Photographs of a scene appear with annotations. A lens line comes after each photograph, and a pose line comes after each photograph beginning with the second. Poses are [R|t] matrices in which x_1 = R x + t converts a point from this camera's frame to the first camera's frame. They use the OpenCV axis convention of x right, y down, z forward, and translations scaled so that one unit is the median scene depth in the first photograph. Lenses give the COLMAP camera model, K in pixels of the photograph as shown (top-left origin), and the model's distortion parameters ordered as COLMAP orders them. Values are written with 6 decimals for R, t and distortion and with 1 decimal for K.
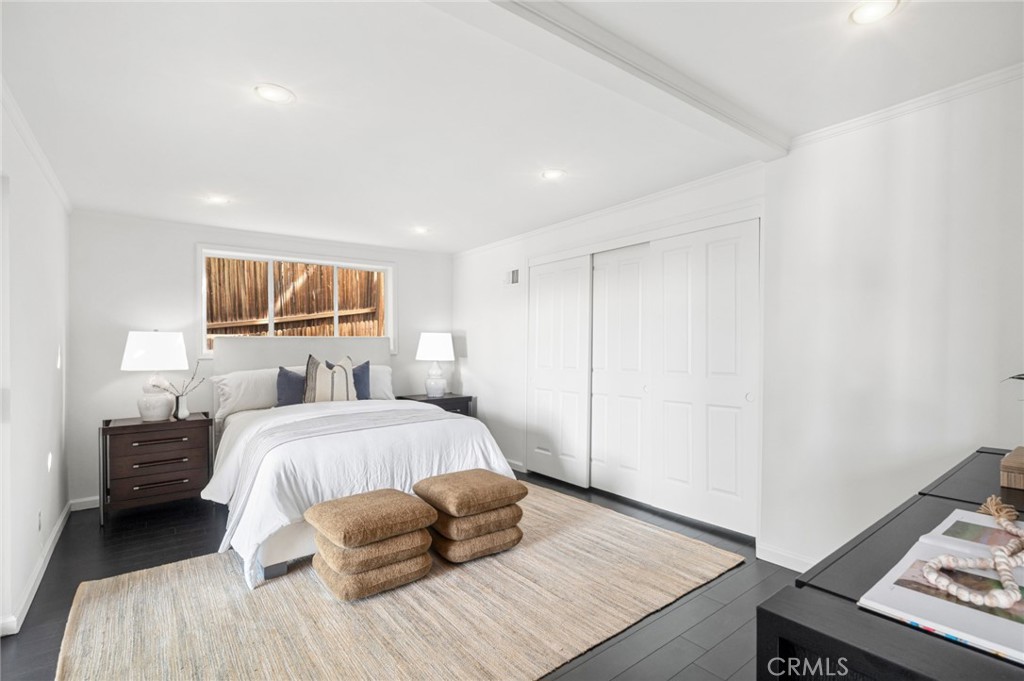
lens RADIAL K [[474.0, 0, 518.0], [0, 474.0, 345.8], [0, 0, 1]] dist [0.006511, 0.000323]
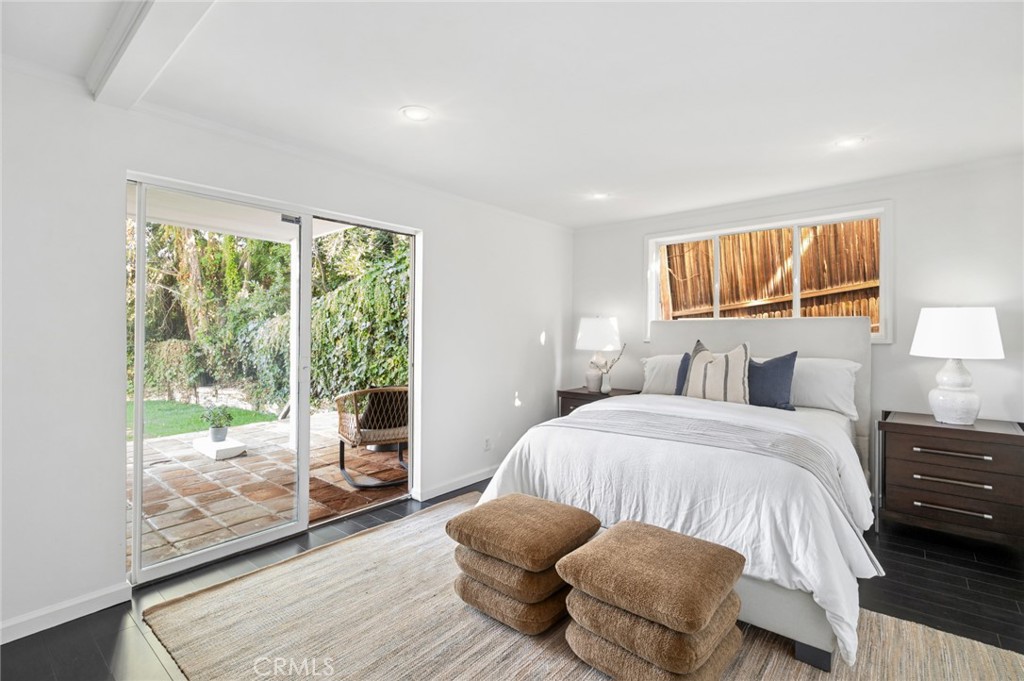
lens RADIAL K [[474.0, 0, 516.1], [0, 474.0, 331.6], [0, 0, 1]] dist [0.006511, 0.000323]
pose [[0.217932, 0.008160, -0.975930, 0.250990], [-0.001683, 0.999967, 0.007985, -0.002466], [0.975963, -0.000098, 0.217938, 0.381469]]
